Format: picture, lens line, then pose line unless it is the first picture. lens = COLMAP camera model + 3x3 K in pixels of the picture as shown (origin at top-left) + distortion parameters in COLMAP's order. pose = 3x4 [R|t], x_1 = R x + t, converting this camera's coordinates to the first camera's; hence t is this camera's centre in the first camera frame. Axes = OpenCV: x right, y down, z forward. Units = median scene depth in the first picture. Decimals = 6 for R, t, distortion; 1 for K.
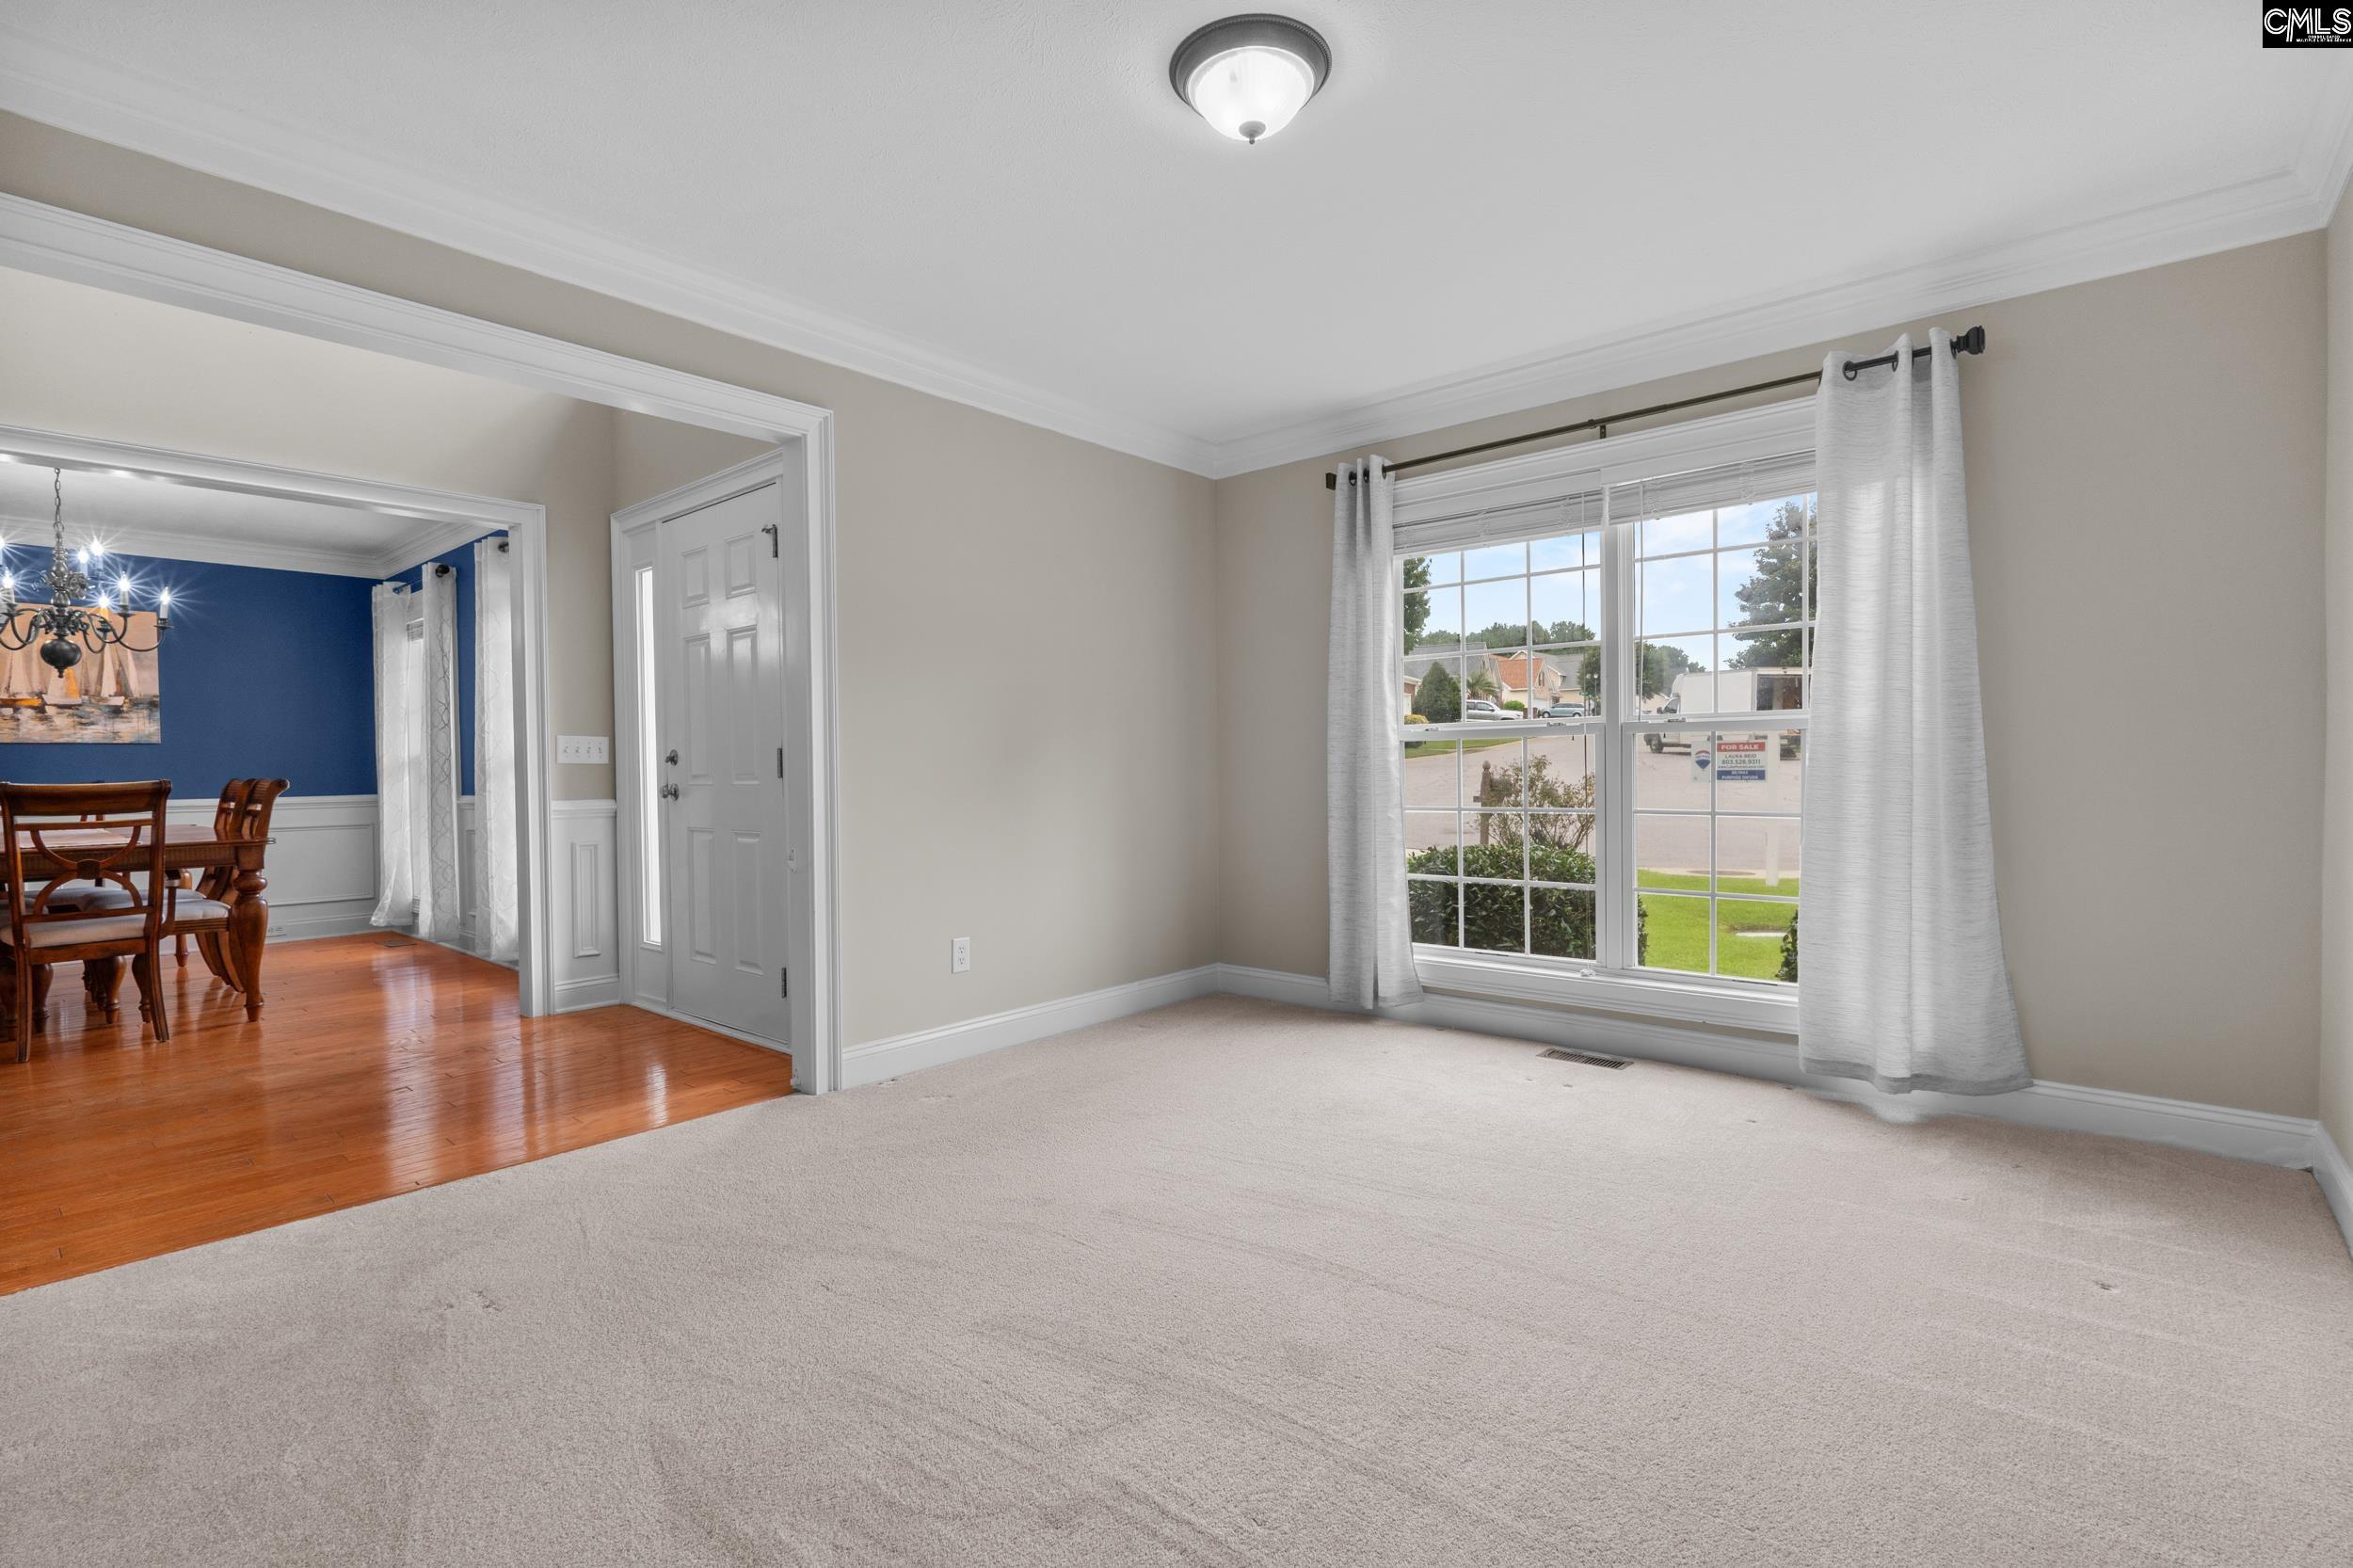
lens RADIAL K [[1084.9, 0, 1166.3], [0, 1084.9, 786.9], [0, 0, 1]] dist [-0.012816, 0.000830]
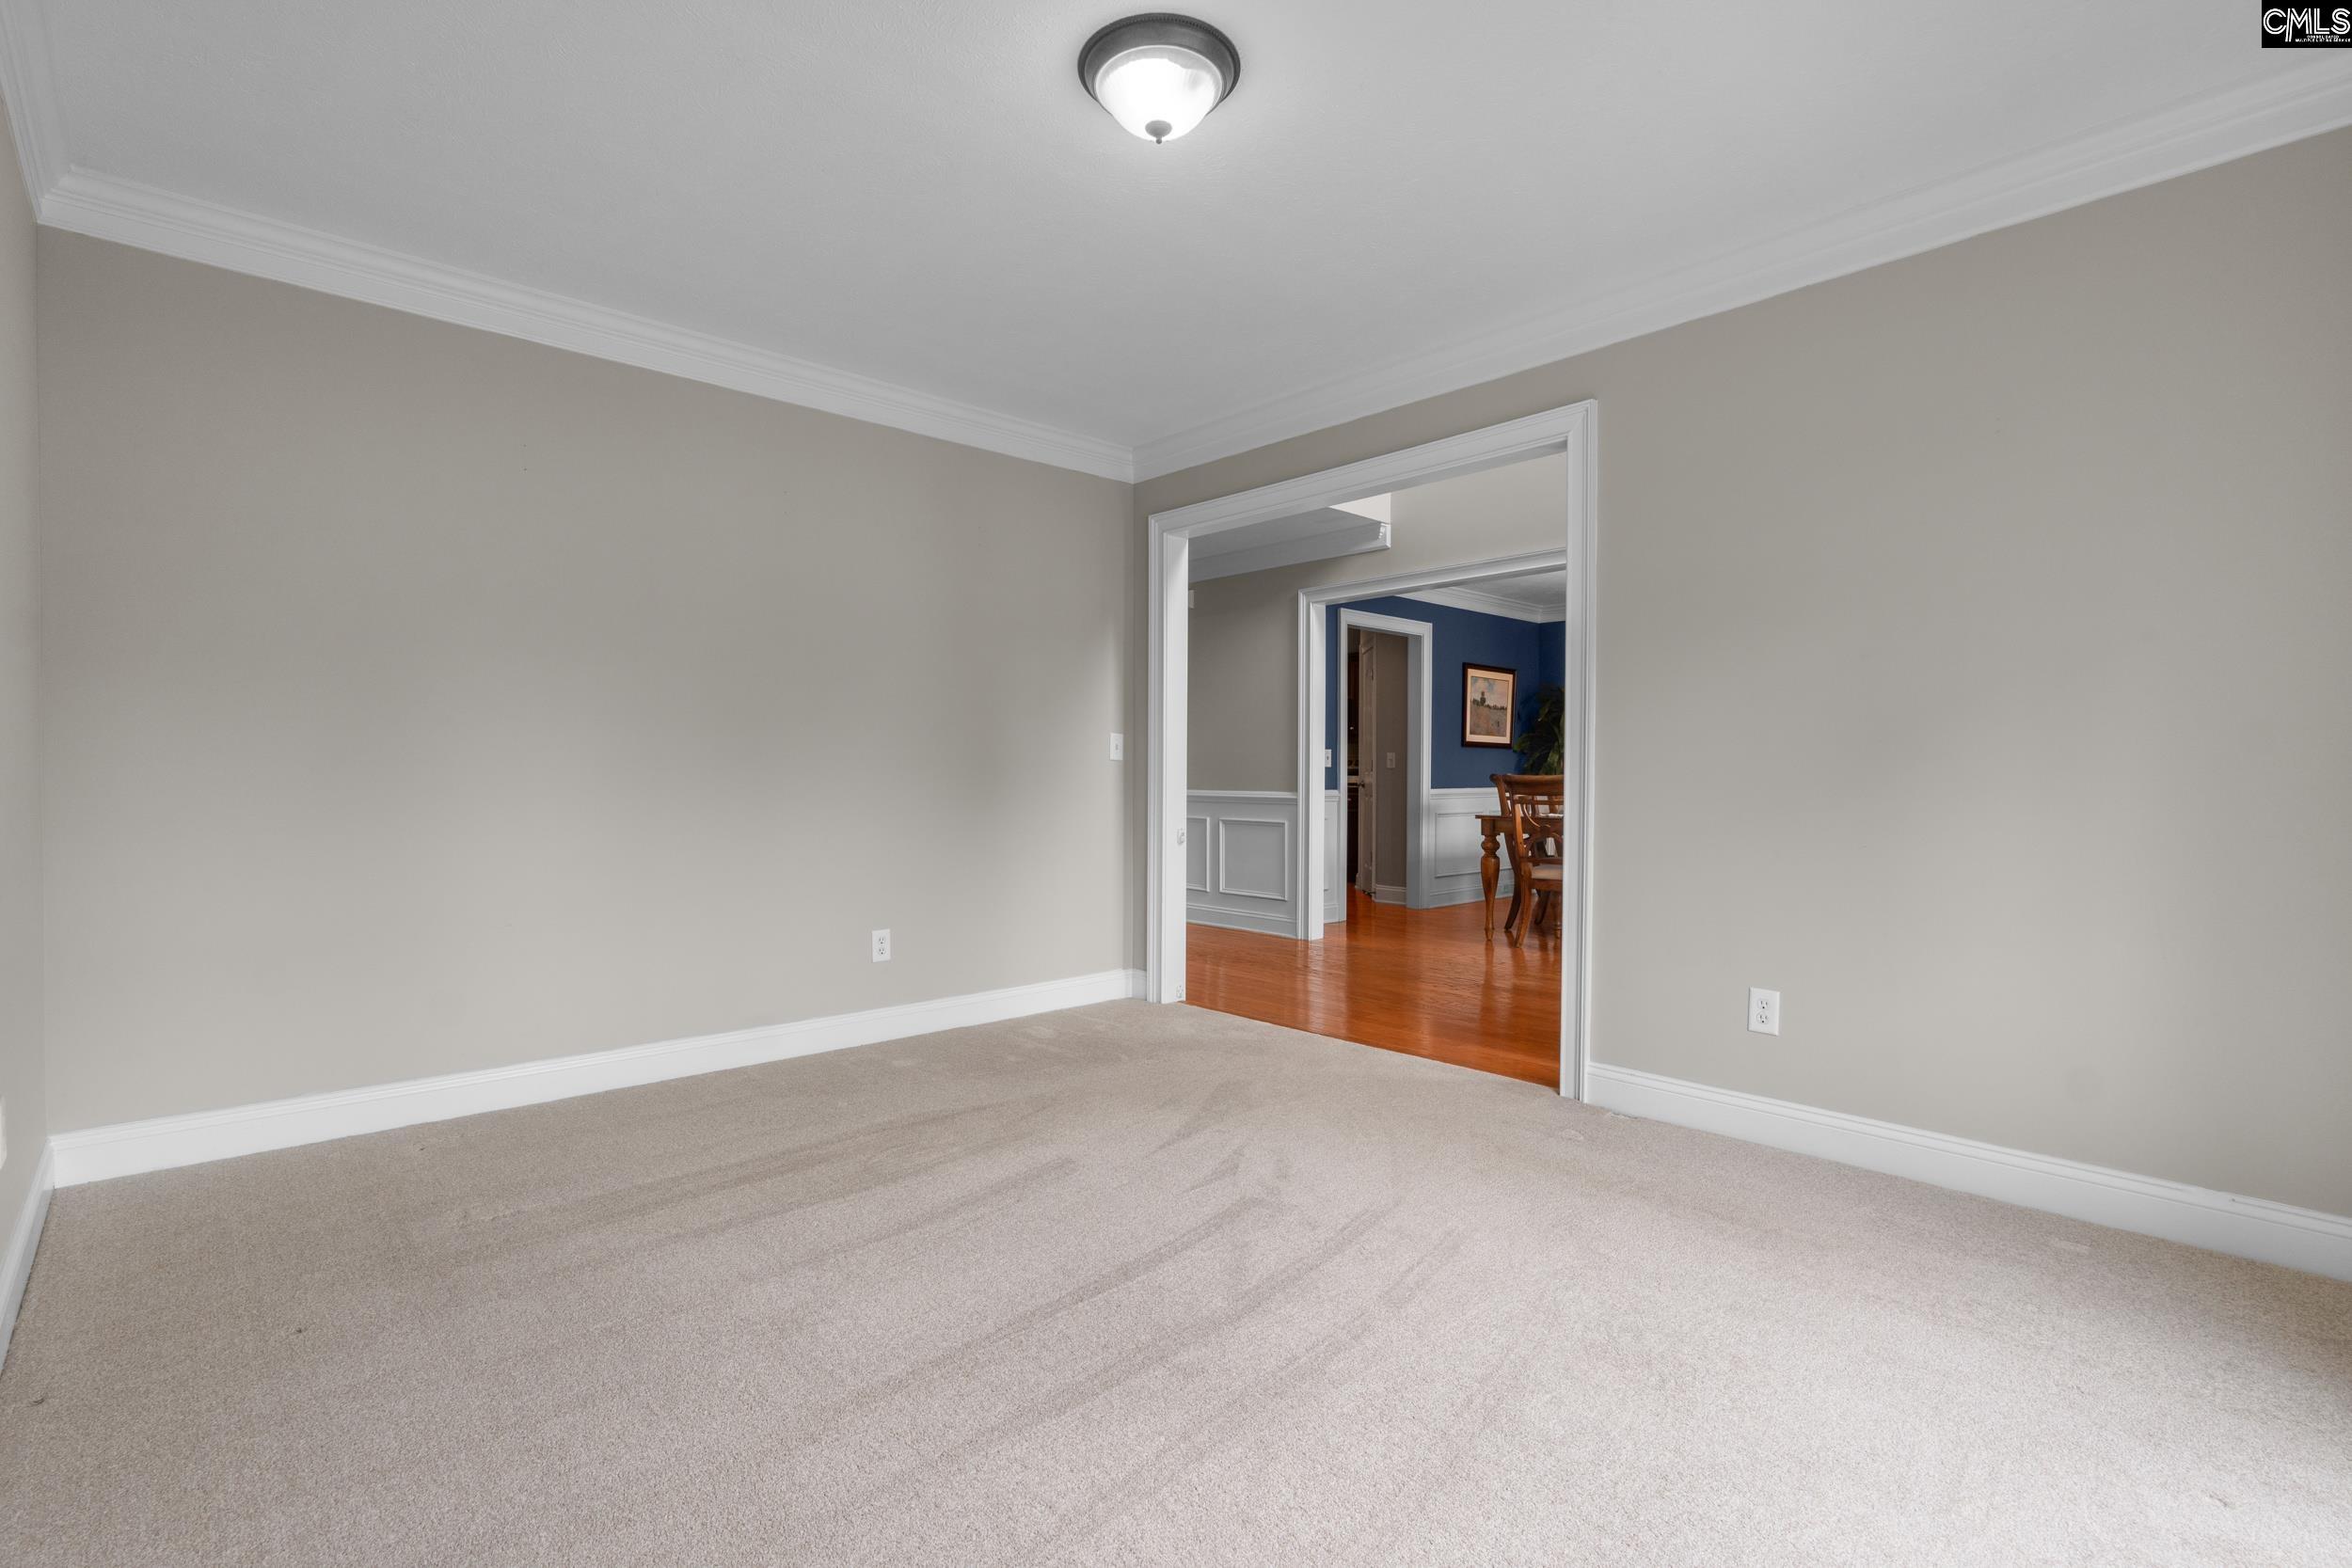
lens RADIAL K [[1084.3, 0, 1162.4], [0, 1084.3, 778.8], [0, 0, 1]] dist [-0.012816, 0.000830]
pose [[-0.096859, 0.019877, -0.995100, 0.816093], [-0.025807, 0.999414, 0.022476, -0.026790], [0.994963, 0.027858, -0.096289, 0.832140]]
